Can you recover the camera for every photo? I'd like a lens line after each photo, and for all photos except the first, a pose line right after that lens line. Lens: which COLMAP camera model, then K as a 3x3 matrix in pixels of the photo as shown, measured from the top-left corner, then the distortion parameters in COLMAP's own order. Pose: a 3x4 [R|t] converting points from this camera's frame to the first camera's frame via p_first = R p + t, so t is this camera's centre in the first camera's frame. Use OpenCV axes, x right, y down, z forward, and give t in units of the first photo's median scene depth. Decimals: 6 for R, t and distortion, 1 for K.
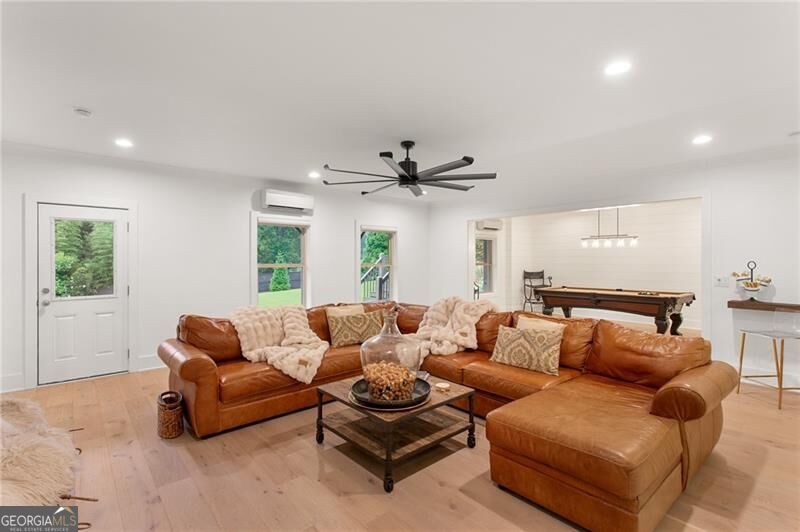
lens RADIAL K [[380.7, 0, 397.9], [0, 380.7, 265.2], [0, 0, 1]] dist [0.000399, 0.000000]
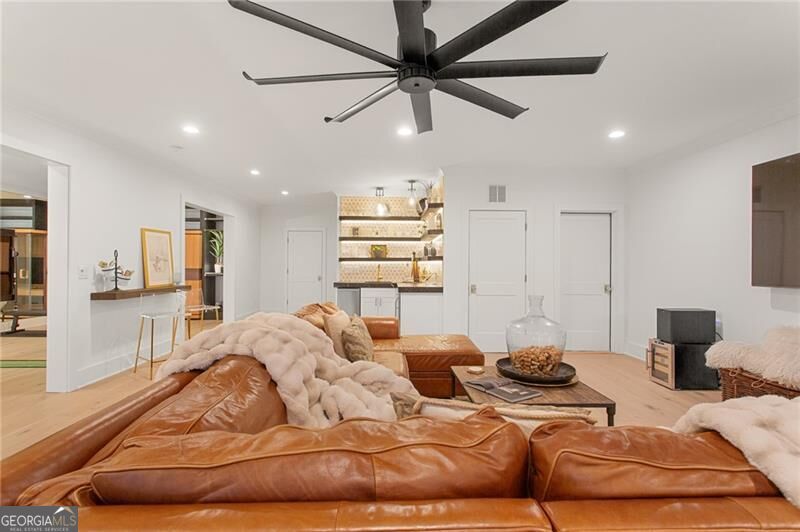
lens RADIAL K [[386.1, 0, 397.8], [0, 386.1, 265.6], [0, 0, 1]] dist [0.001430, 0.000332]
pose [[-0.769882, -0.008387, 0.638131, -0.180928], [-0.000876, 0.999927, 0.012084, 0.012704], [-0.638185, 0.008744, -0.769833, 0.923840]]
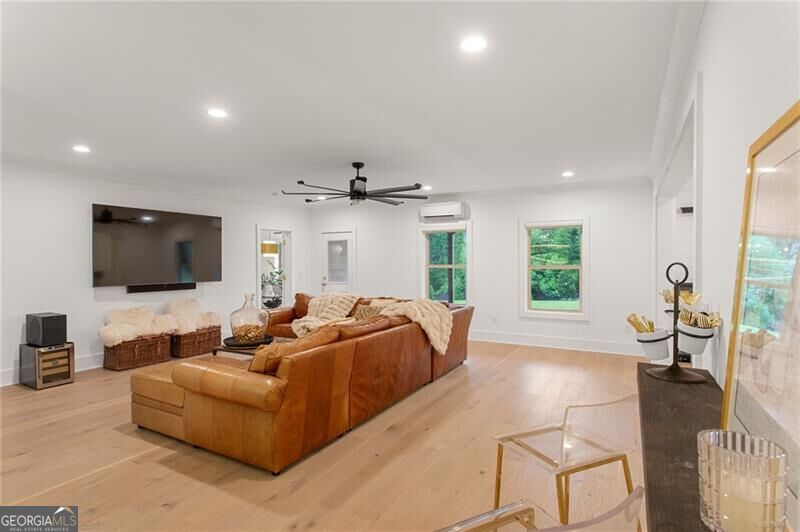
lens RADIAL K [[413.2, 0, 400.0], [0, 413.2, 266.0], [0, 0, 1]] dist [0.000224, 0.000024]
pose [[0.347007, 0.004924, -0.937850, 0.853633], [-0.004559, 0.999983, 0.003564, -0.002499], [0.937851, 0.003039, 0.347024, 0.442133]]
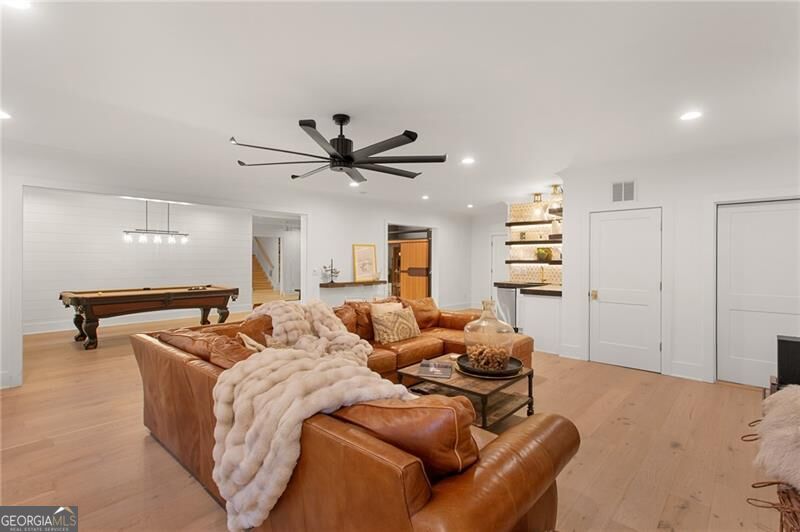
lens RADIAL K [[380.3, 0, 397.8], [0, 380.3, 261.8], [0, 0, 1]] dist [0.009708, 0.000283]
pose [[-0.115036, -0.009498, 0.993316, -0.539956], [0.007896, 0.999914, 0.010475, -0.008604], [-0.993330, 0.009048, -0.114951, 0.641776]]
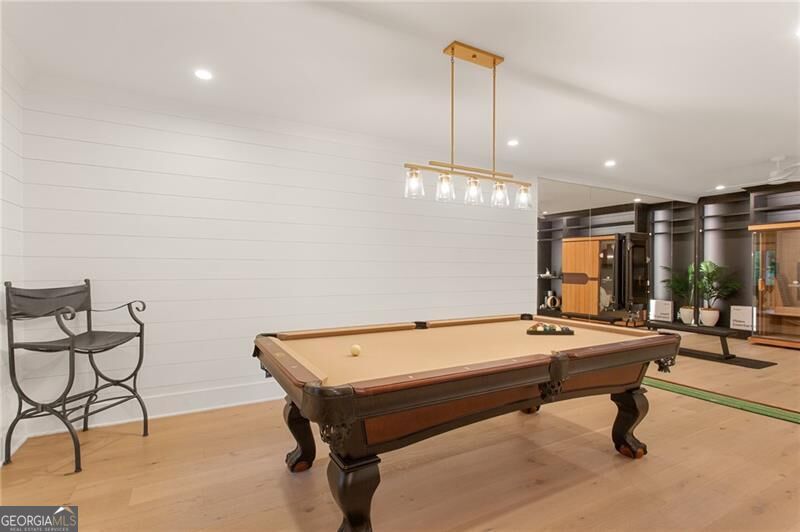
lens RADIAL K [[386.1, 0, 397.8], [0, 386.1, 265.6], [0, 0, 1]] dist [0.001430, 0.000332]
pose [[0.212578, 0.004659, 0.977133, 0.253936], [0.008053, 0.999946, -0.006519, 0.010545], [-0.977111, 0.009254, 0.212529, 1.213614]]
